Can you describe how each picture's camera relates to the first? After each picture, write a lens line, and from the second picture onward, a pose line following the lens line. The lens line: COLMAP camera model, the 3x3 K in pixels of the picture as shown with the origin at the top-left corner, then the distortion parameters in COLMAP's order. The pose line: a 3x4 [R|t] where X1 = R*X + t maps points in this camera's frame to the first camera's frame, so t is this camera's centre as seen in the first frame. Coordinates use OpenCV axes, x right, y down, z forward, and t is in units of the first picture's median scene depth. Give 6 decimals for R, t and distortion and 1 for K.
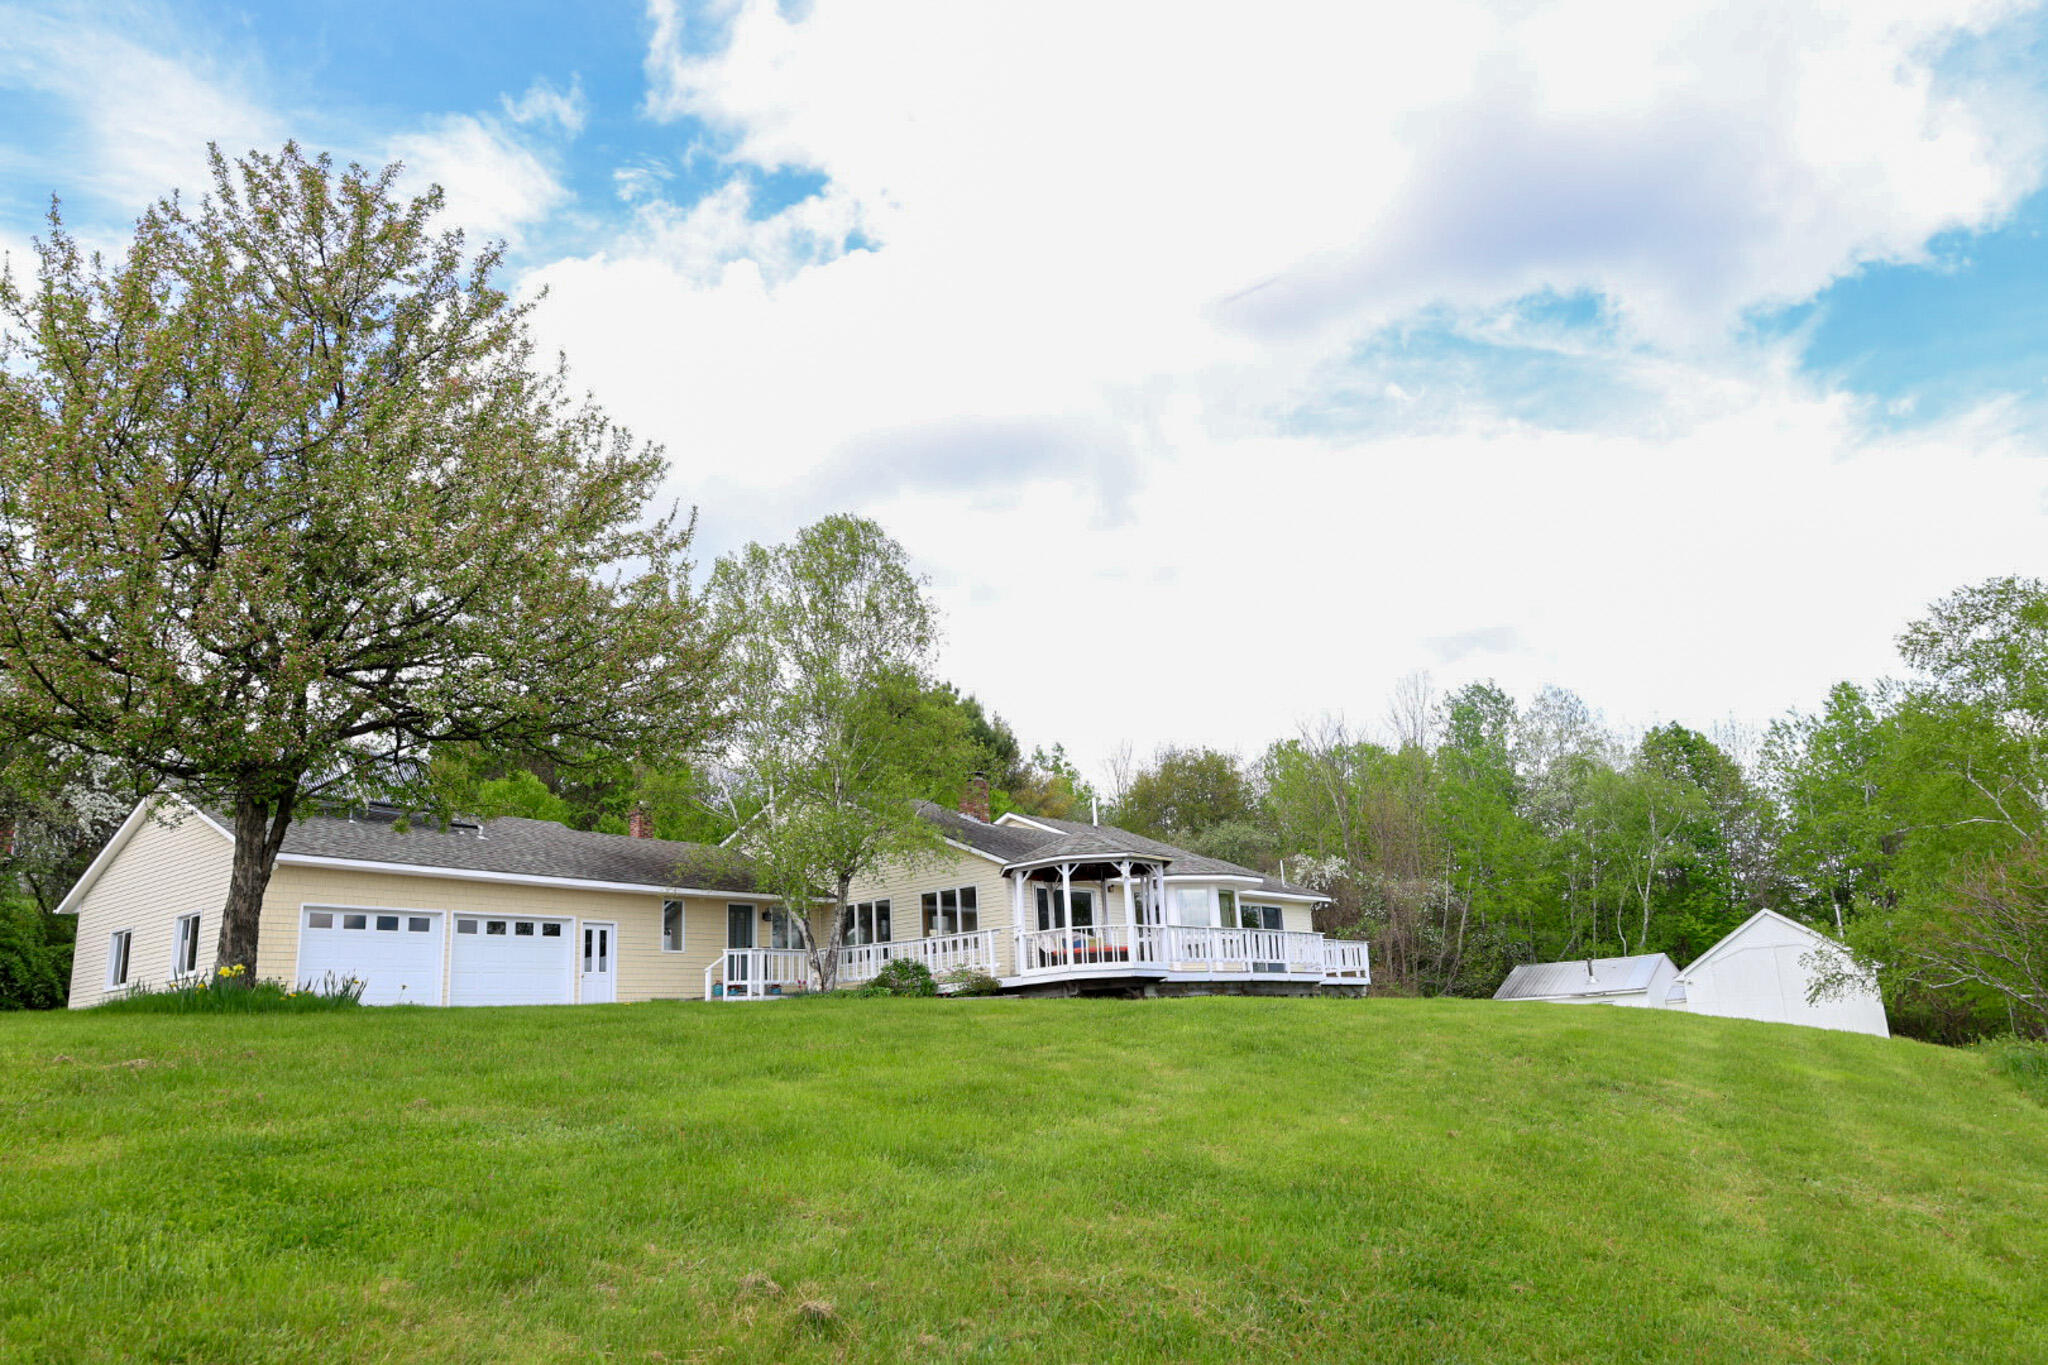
lens RADIAL K [[1410.3, 0, 1017.5], [0, 1410.3, 671.5], [0, 0, 1]] dist [0.010403, 0.006556]
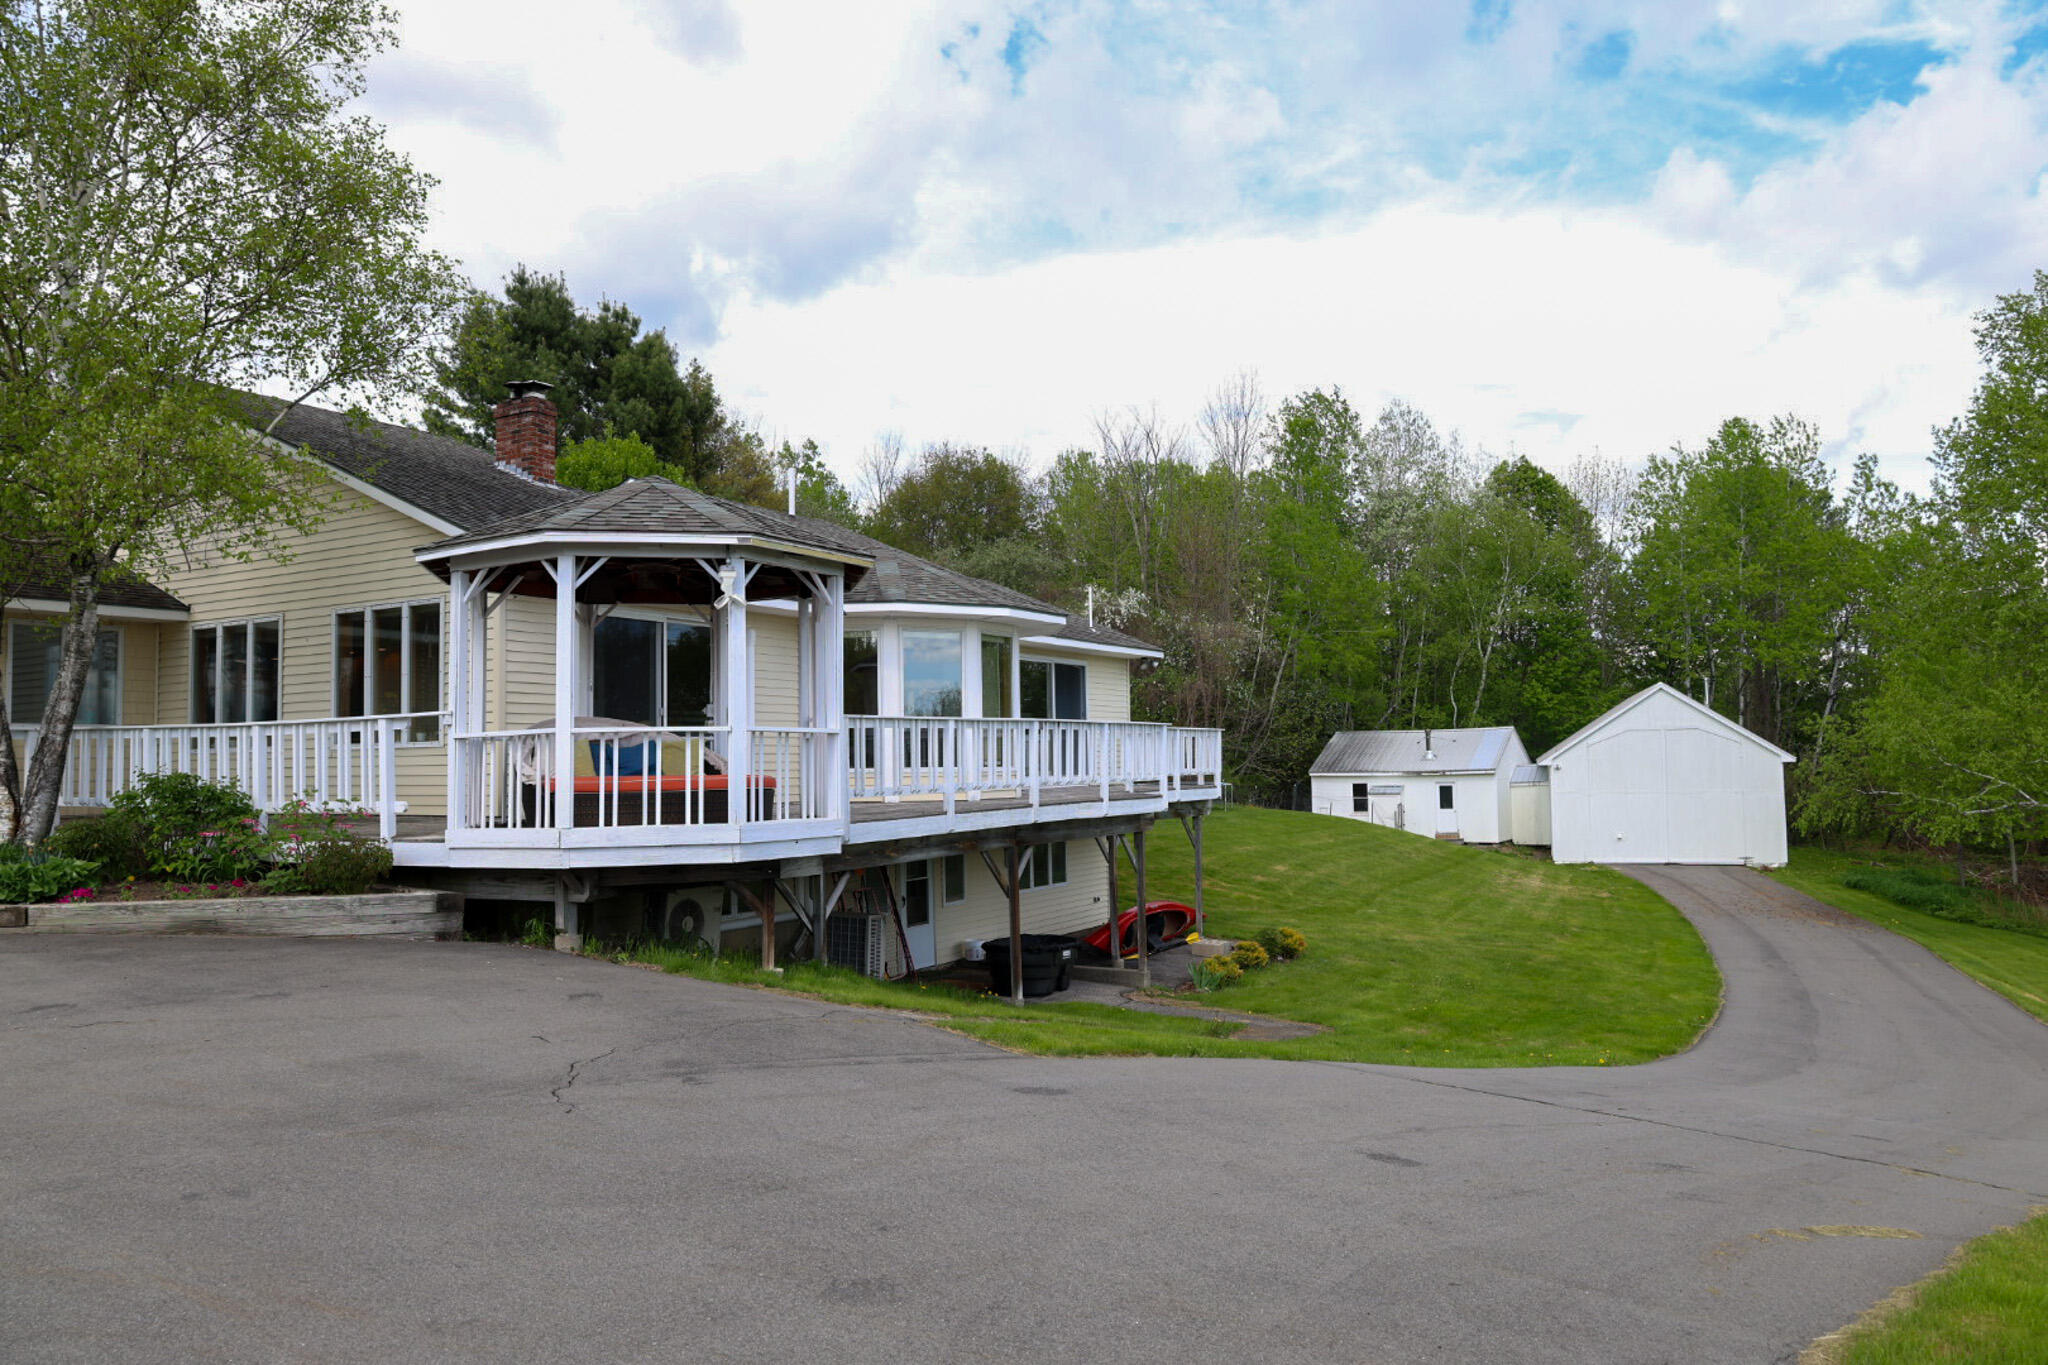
lens RADIAL K [[1410.3, 0, 1030.5], [0, 1410.3, 699.5], [0, 0, 1]] dist [0.010403, 0.006556]
pose [[0.984351, 0.042664, 0.170974, 0.035529], [-0.077980, 0.975541, 0.205523, 0.034348], [-0.158023, -0.215640, 0.963602, 0.241877]]
